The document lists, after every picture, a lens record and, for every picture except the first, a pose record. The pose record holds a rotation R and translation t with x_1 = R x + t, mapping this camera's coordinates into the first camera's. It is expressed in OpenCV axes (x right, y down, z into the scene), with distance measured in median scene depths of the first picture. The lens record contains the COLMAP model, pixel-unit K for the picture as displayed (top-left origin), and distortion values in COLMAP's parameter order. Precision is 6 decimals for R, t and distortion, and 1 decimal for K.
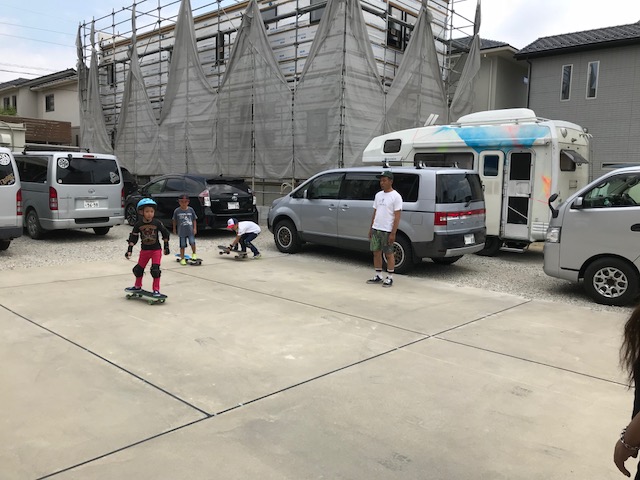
lens RADIAL K [[526.9, 0, 320.0], [0, 526.9, 240.0], [0, 0, 1]] dist [0.022416, -0.004793]
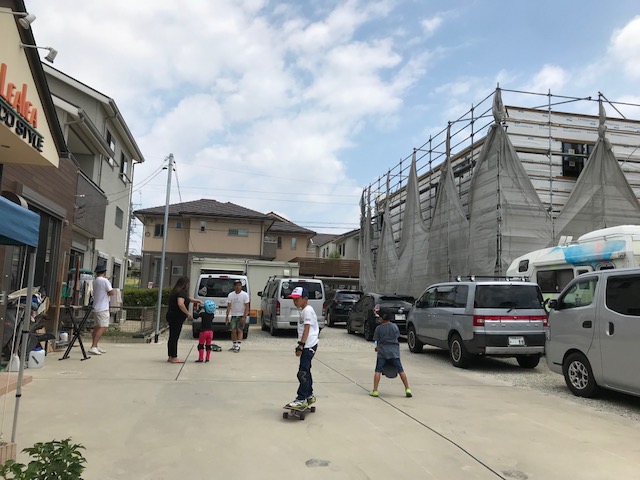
lens RADIAL K [[526.9, 0, 320.0], [0, 526.9, 240.0], [0, 0, 1]] dist [0.022416, -0.004793]
pose [[0.800398, -0.071628, -0.595174, 0.526149], [-0.079751, 0.971288, -0.224142, 0.064132], [0.594140, 0.226868, 0.771705, -0.166811]]
